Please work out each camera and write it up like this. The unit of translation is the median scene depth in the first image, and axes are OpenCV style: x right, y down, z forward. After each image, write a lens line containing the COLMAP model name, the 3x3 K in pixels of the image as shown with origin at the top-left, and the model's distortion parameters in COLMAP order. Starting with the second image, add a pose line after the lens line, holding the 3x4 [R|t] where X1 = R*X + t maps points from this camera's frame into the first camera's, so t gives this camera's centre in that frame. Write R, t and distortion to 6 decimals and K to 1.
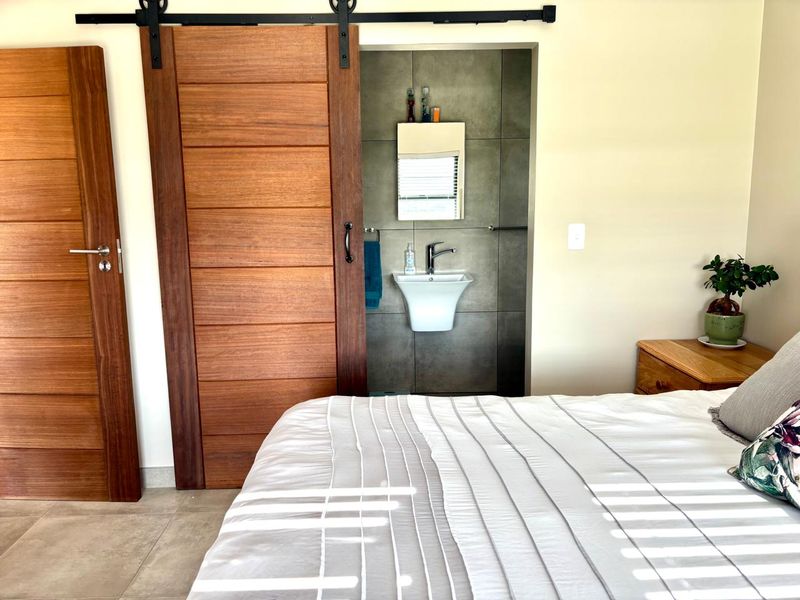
lens RADIAL K [[586.1, 0, 400.0], [0, 586.1, 302.2], [0, 0, 1]] dist [0.026406, -0.045556]
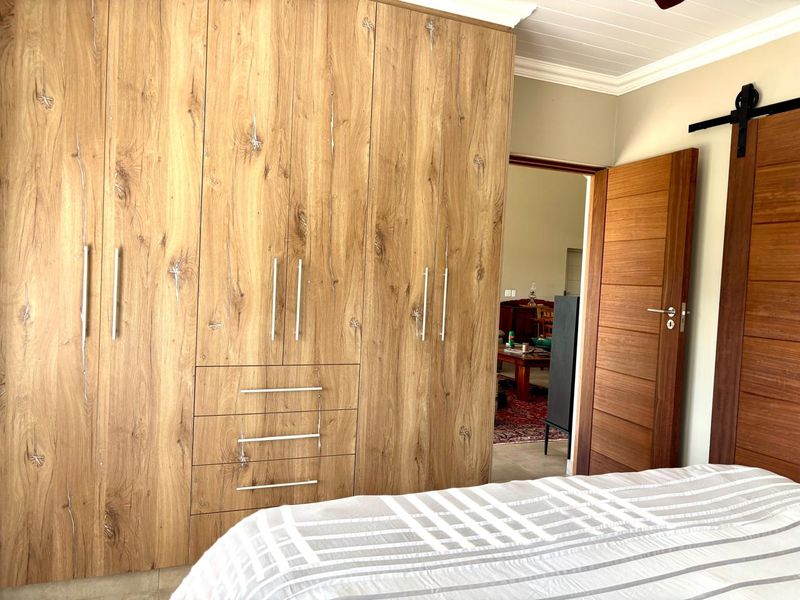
lens RADIAL K [[586.1, 0, 398.4], [0, 586.1, 301.9], [0, 0, 1]] dist [0.026406, -0.045556]
pose [[0.354677, 0.067003, -0.932585, 0.413752], [-0.199564, 0.979869, -0.005498, 0.011756], [0.913443, 0.188060, 0.360908, 0.044074]]
